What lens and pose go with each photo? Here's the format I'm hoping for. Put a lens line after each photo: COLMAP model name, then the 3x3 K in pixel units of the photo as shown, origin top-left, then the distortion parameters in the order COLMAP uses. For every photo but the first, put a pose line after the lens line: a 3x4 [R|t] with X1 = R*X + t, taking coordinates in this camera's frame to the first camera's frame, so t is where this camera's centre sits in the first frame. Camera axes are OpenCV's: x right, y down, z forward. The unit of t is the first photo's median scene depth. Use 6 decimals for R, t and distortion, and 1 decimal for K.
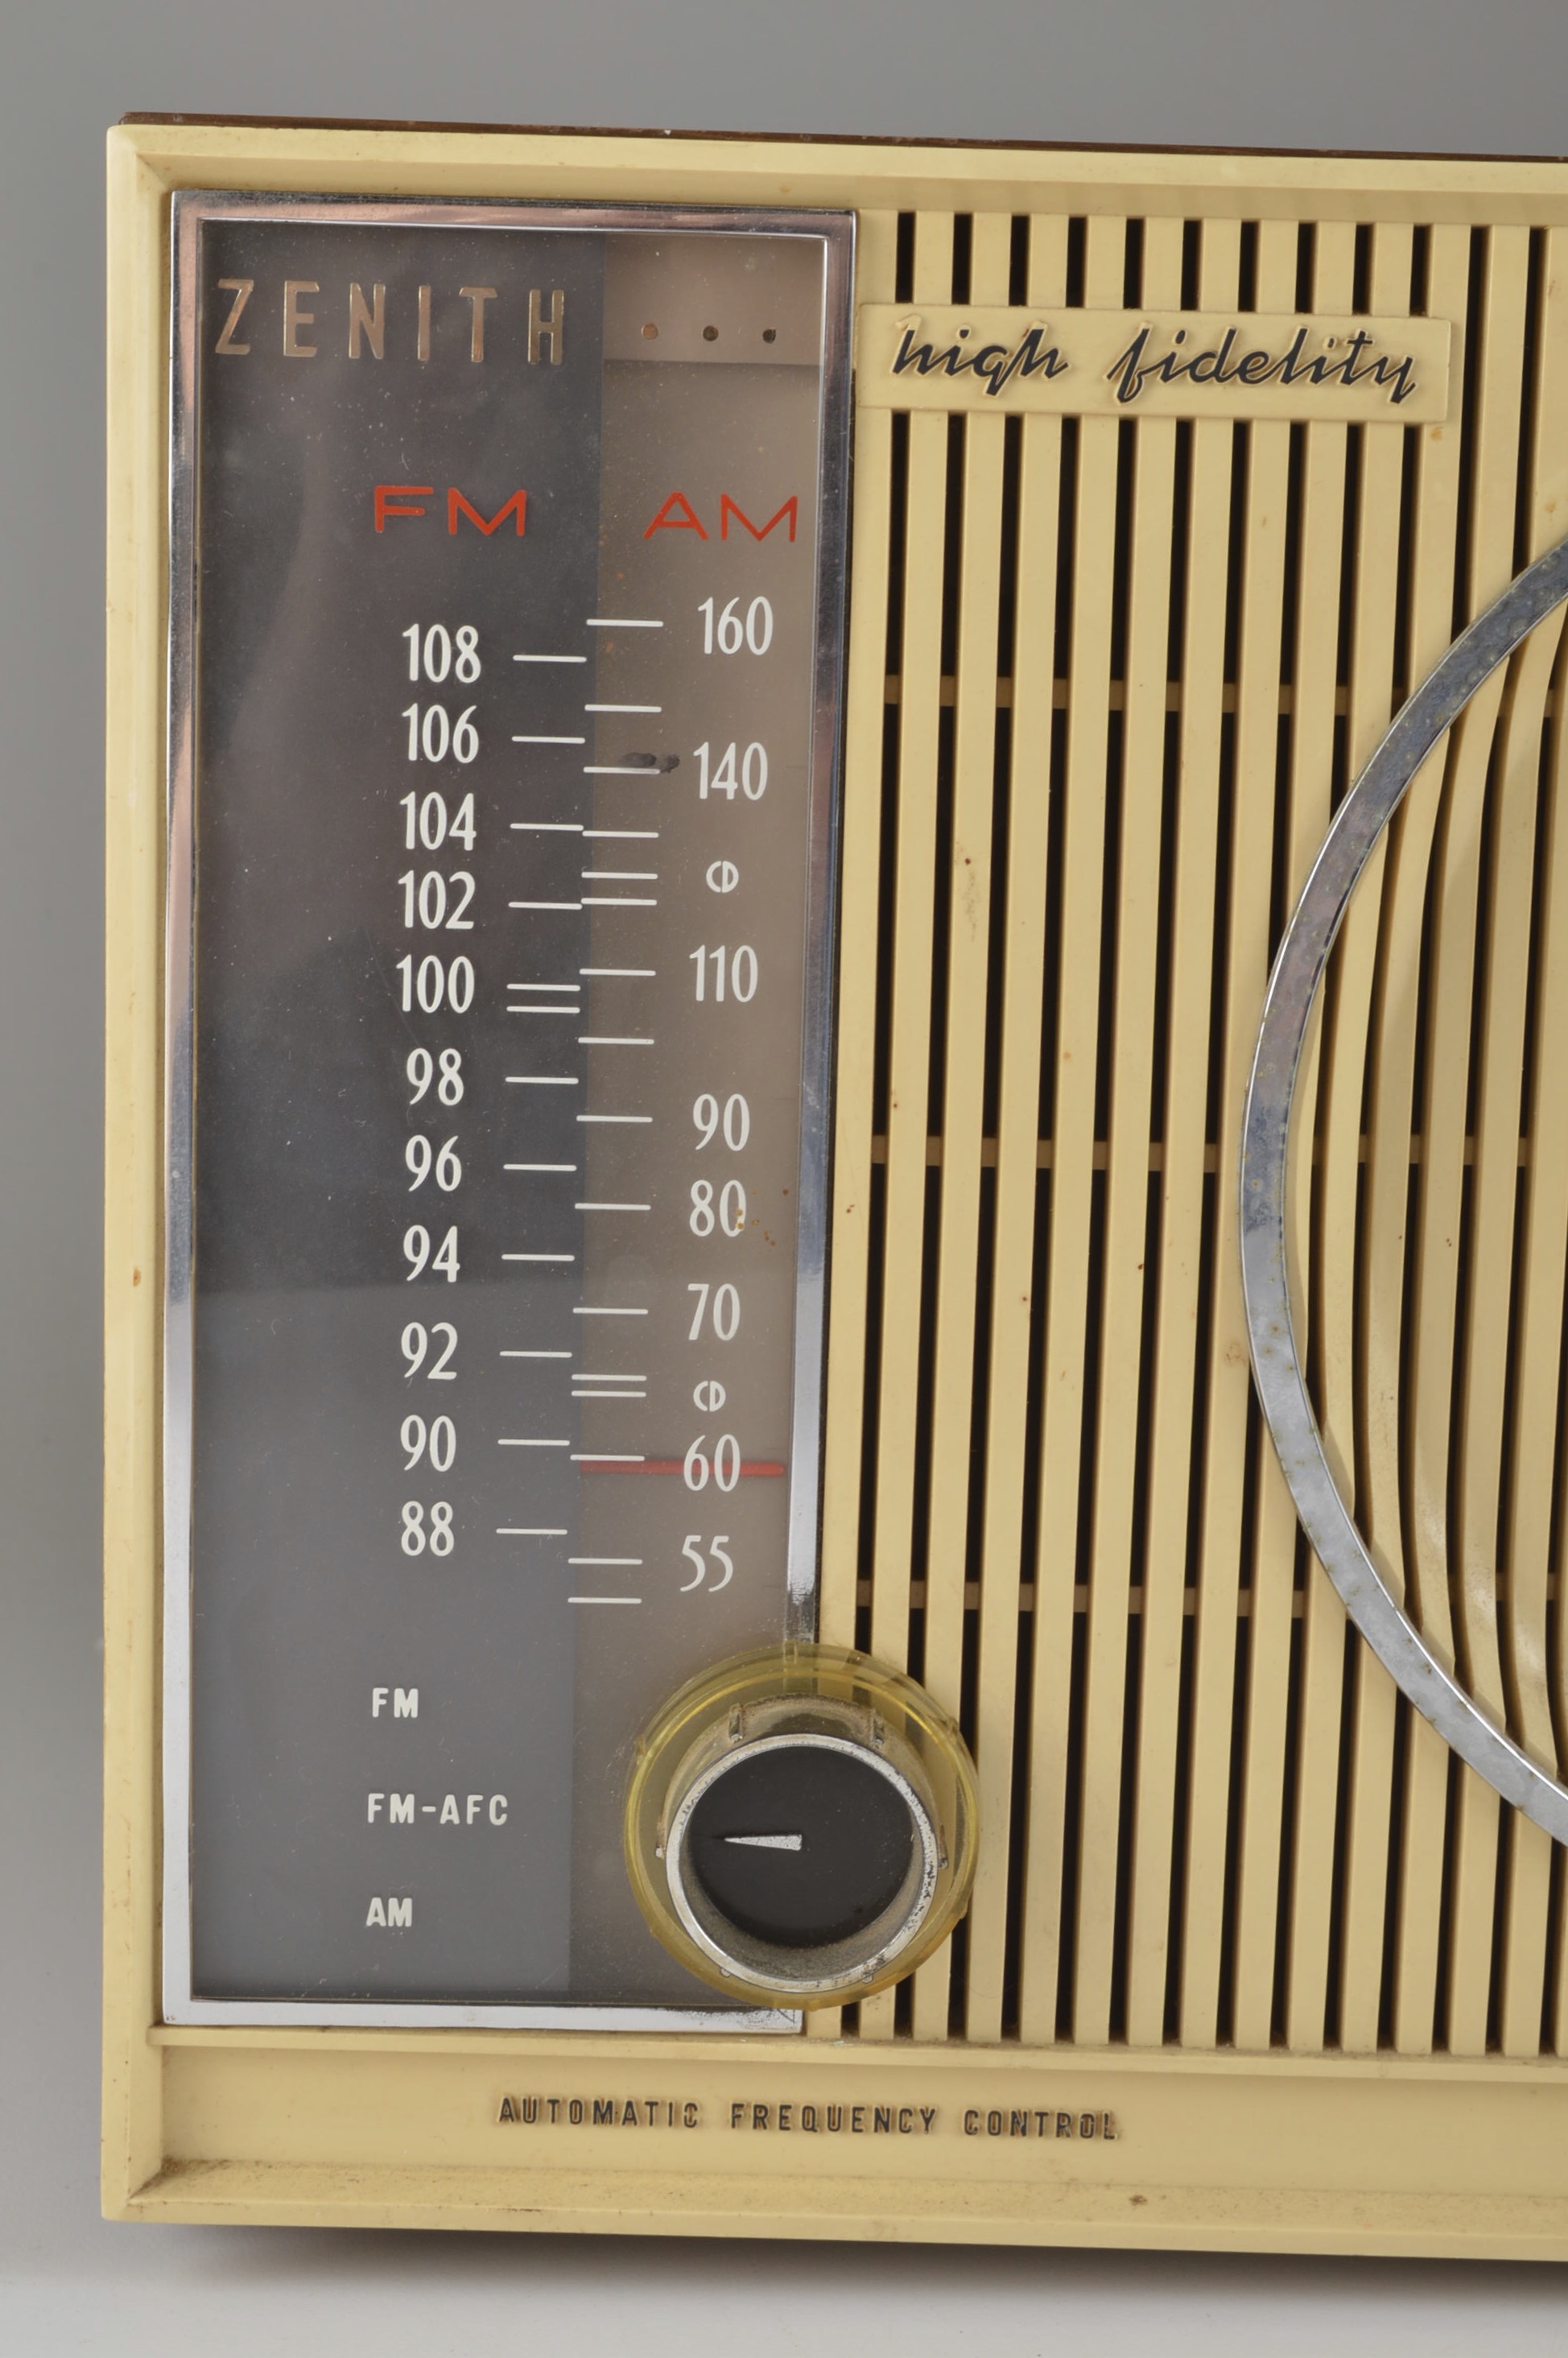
lens RADIAL K [[4043.1, 0, 784.0], [0, 4043.1, 1179.0], [0, 0, 1]] dist [-0.003557, 0.095931]
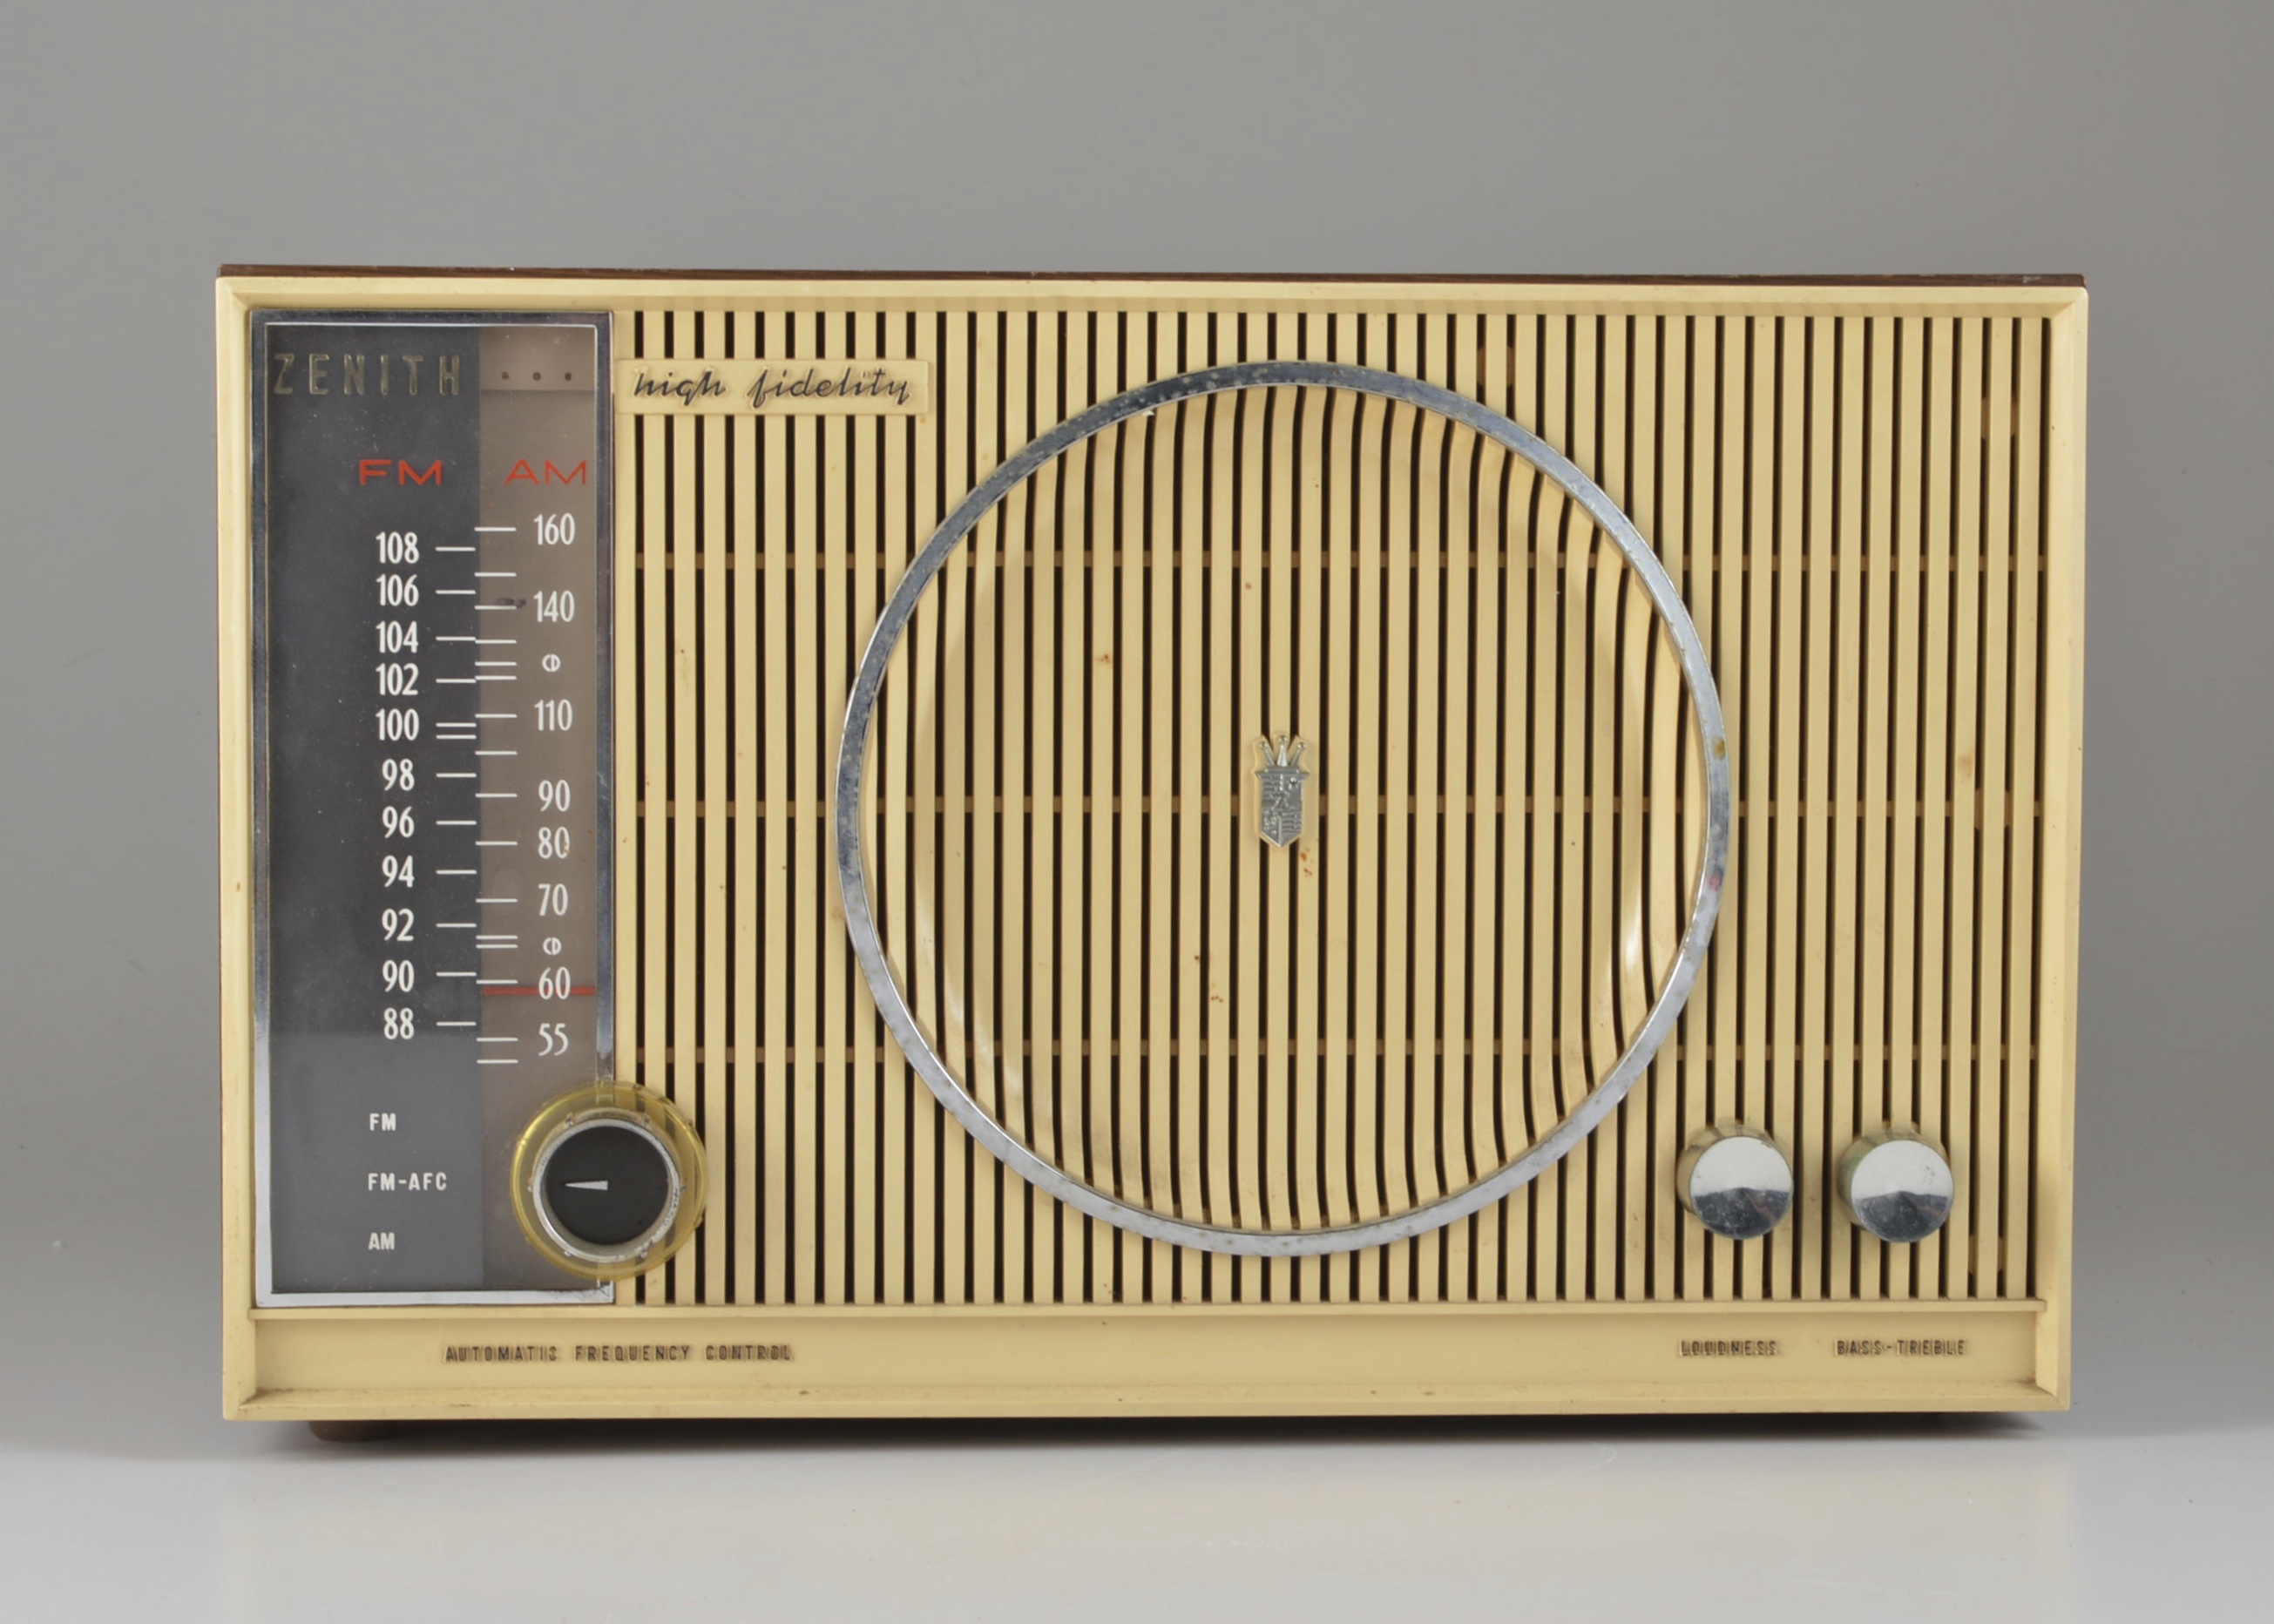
lens RADIAL K [[5953.2, 0, 1137.0], [0, 5953.2, 812.0], [0, 0, 1]] dist [0.023038, -0.218198]
pose [[0.998096, -0.026996, 0.055450, 0.099185], [0.031203, 0.996583, -0.076474, 0.209854], [-0.053196, 0.078058, 0.995529, -1.723519]]
